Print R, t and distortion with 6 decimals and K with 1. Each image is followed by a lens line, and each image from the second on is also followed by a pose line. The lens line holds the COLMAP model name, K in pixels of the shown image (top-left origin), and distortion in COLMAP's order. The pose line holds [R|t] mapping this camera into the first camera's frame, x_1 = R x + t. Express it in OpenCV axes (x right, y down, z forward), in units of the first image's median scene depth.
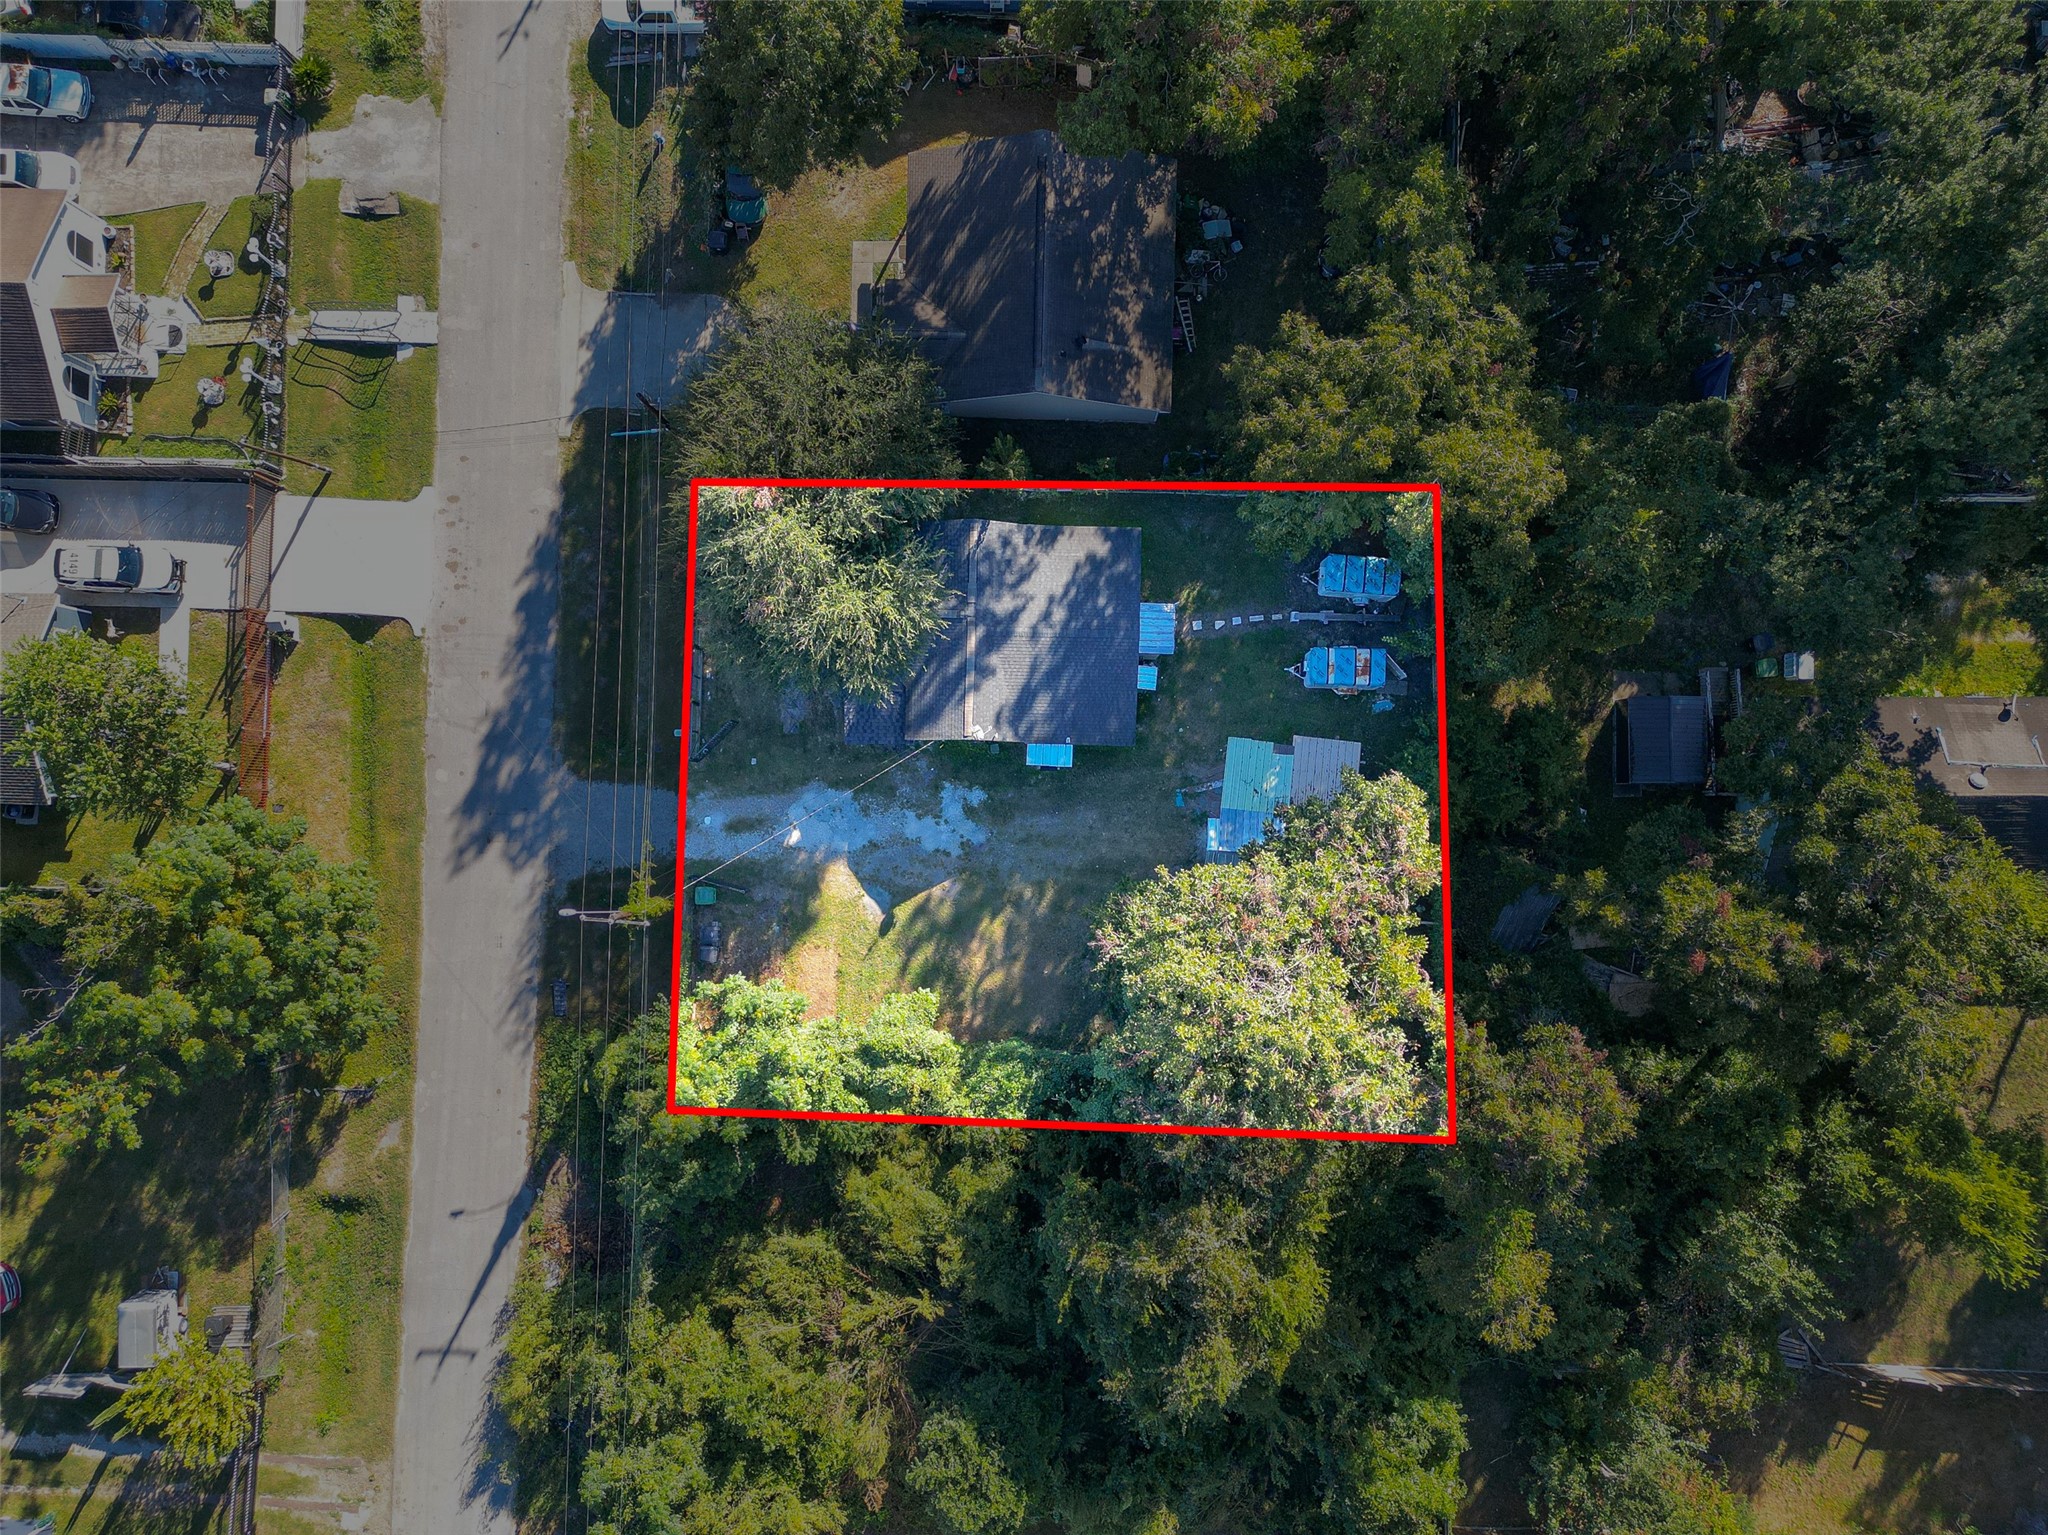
lens RADIAL K [[1469.9, 0, 1024.0], [0, 1469.9, 767.5], [0, 0, 1]] dist [0.085444, -0.060740]
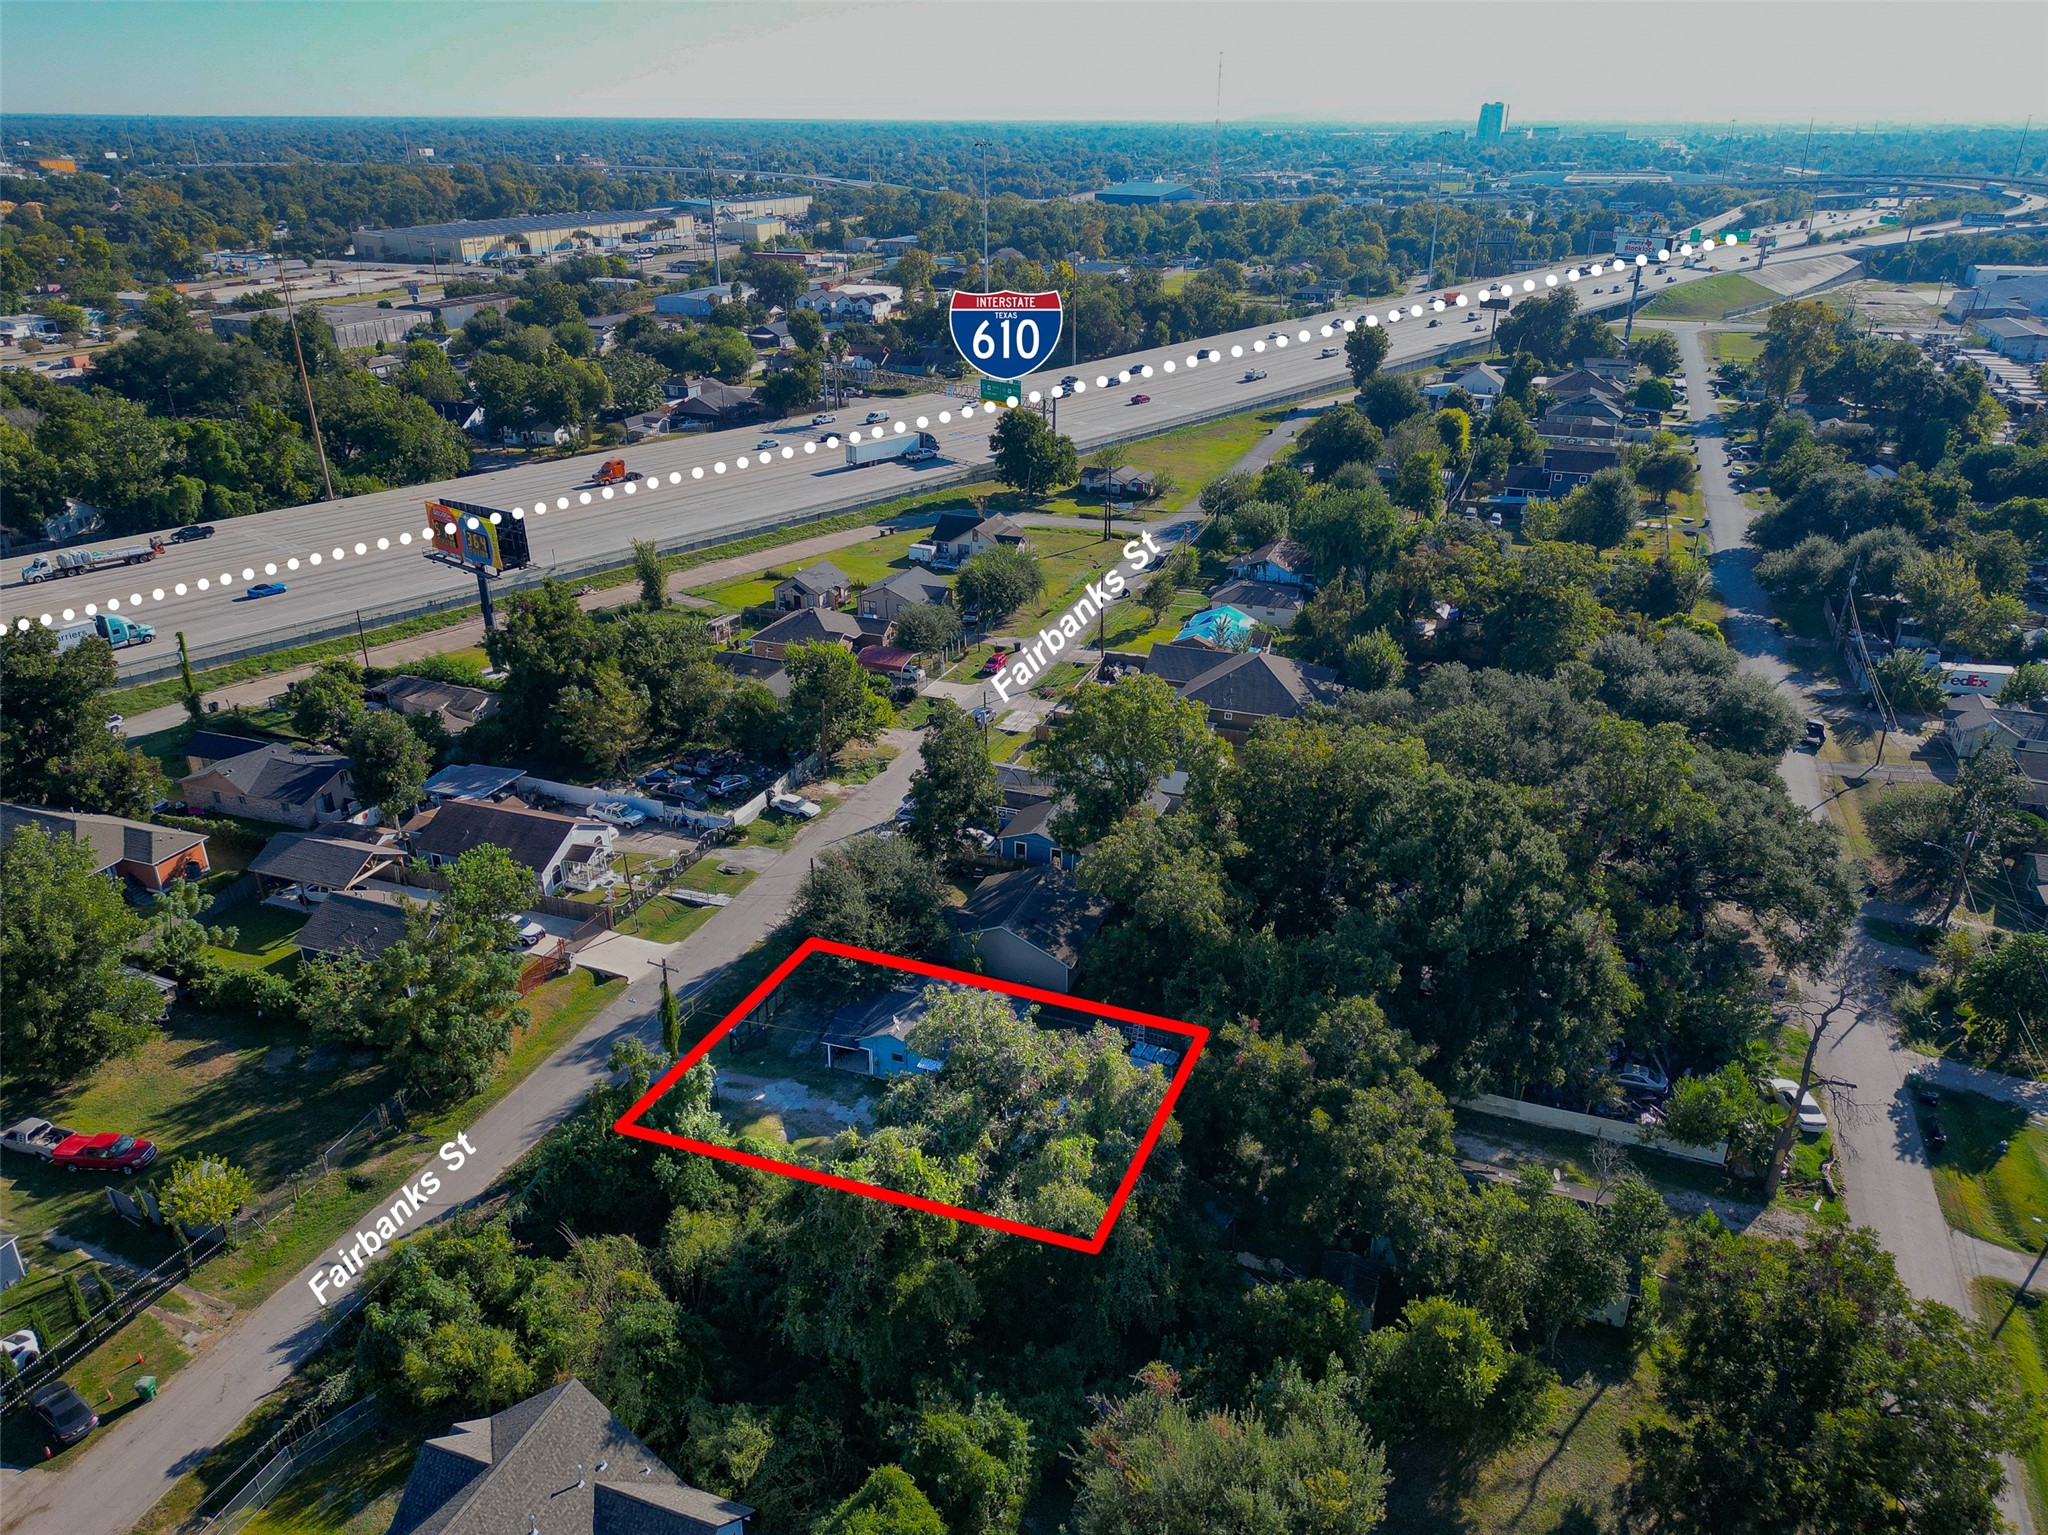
lens RADIAL K [[1469.9, 0, 1024.0], [0, 1469.9, 767.5], [0, 0, 1]] dist [0.085444, -0.060740]
pose [[0.935233, 0.172686, -0.309062, 0.540342], [-0.353816, 0.425261, -0.833047, 1.111269], [-0.012424, 0.888444, 0.458817, -0.046424]]
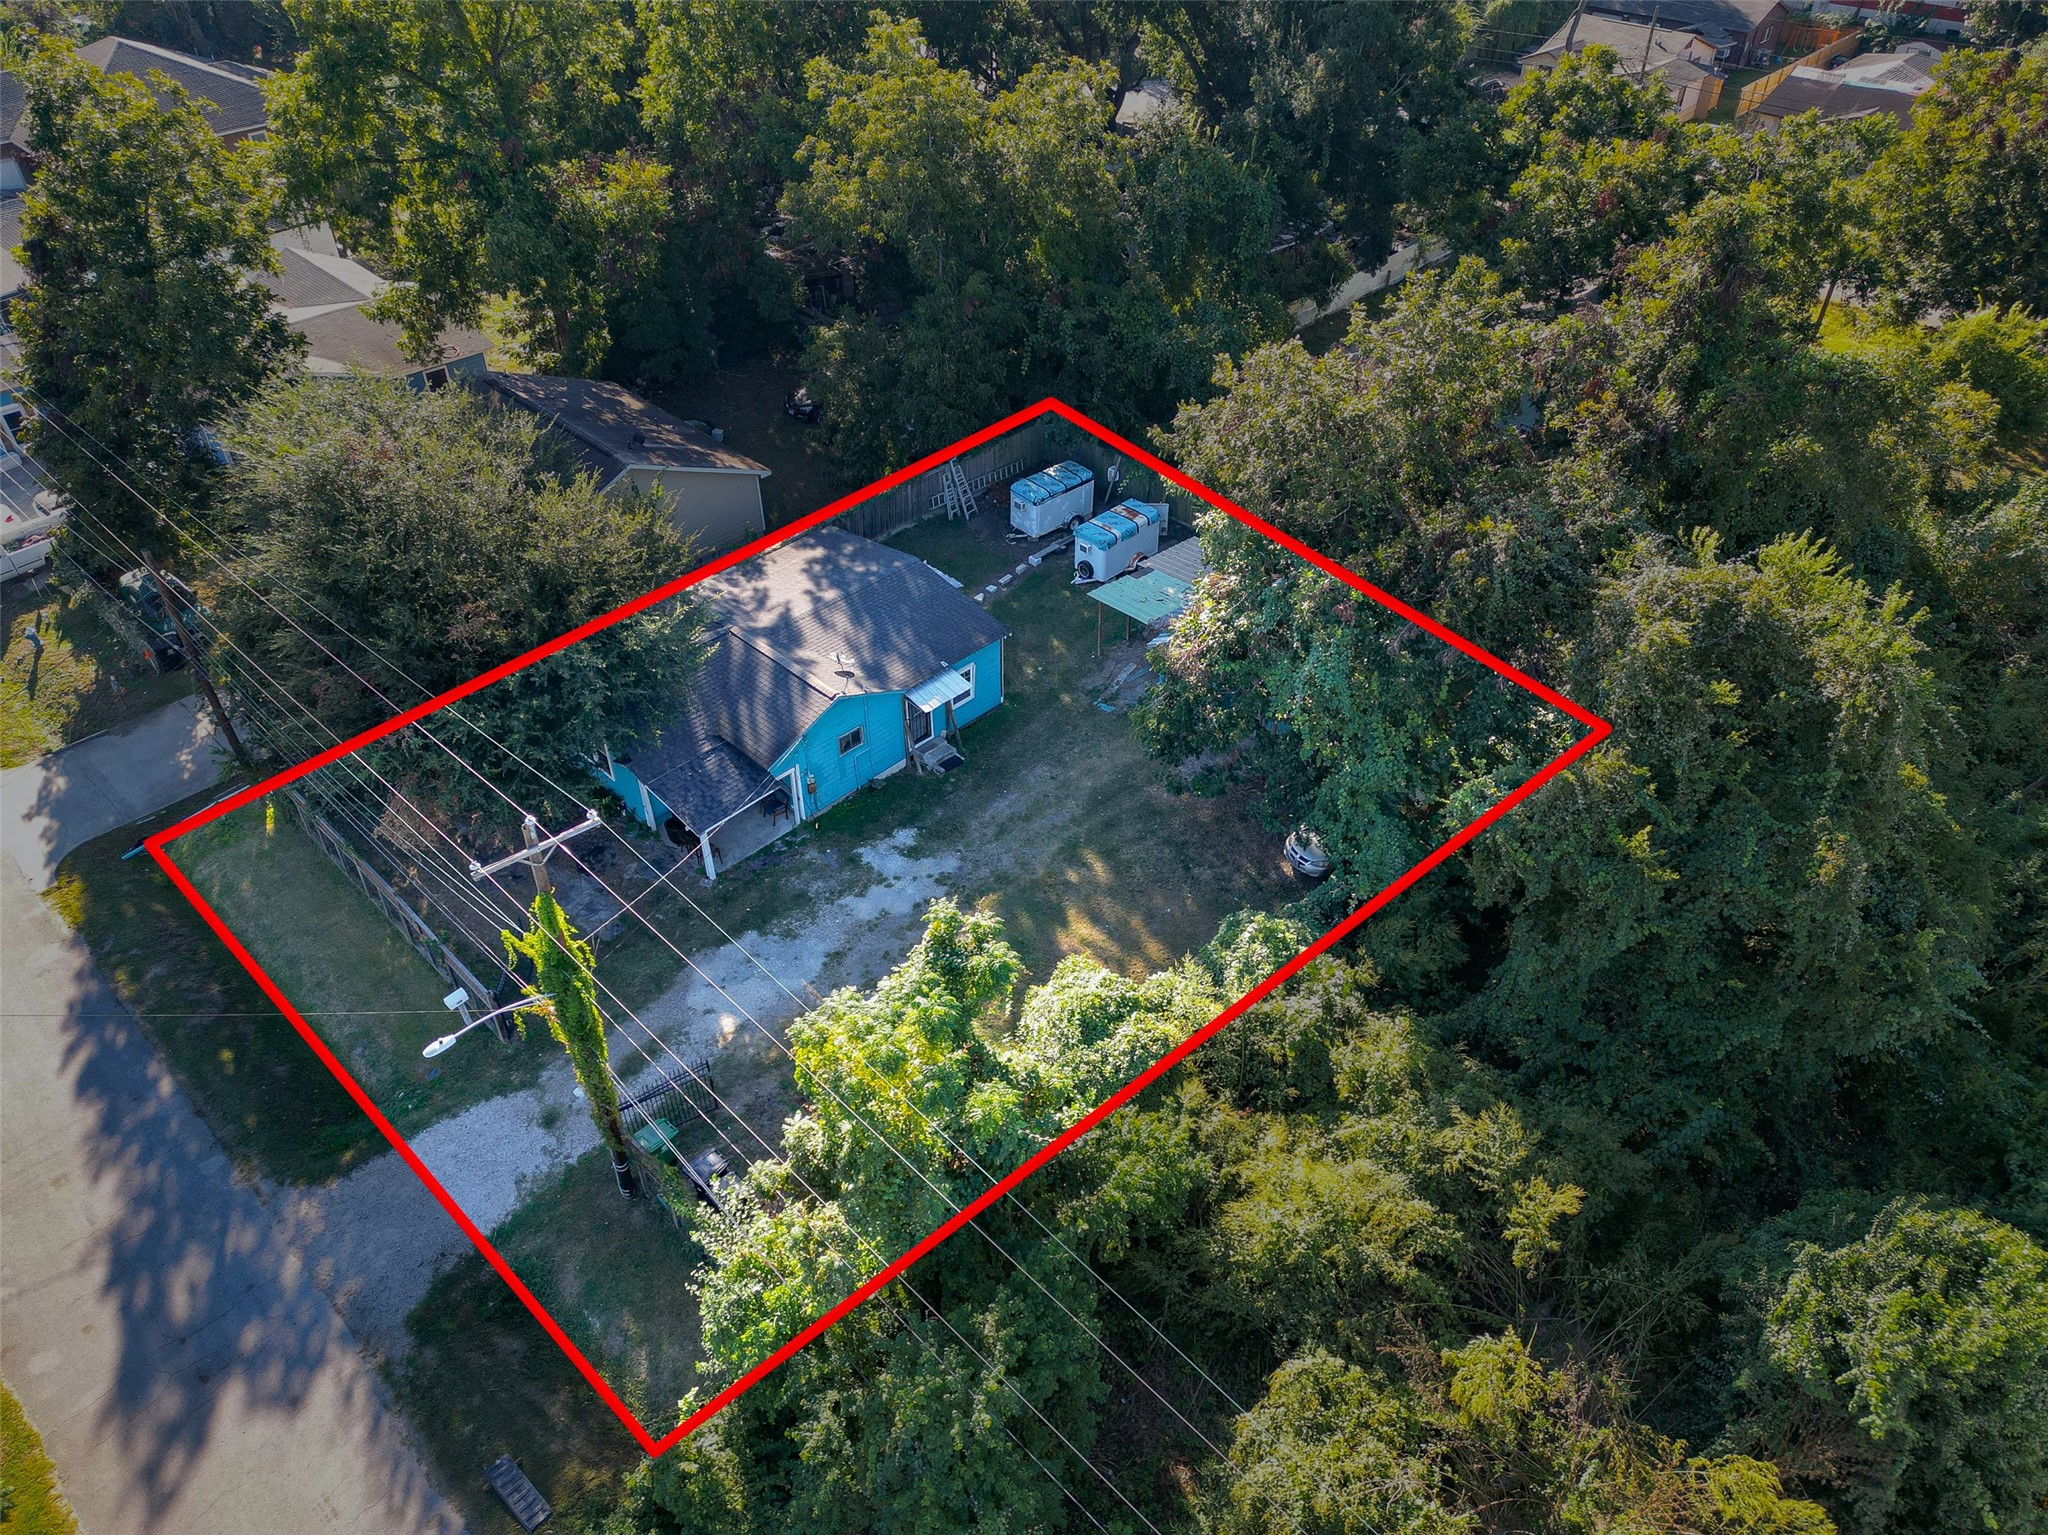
lens RADIAL K [[1434.4, 0, 1045.3], [0, 1434.4, 761.8], [0, 0, 1]] dist [0.185562, -0.284392]
pose [[0.683025, -0.437081, 0.585182, -0.364301], [0.728253, 0.468854, -0.499823, 0.384150], [-0.055902, 0.767552, 0.638544, 0.525748]]
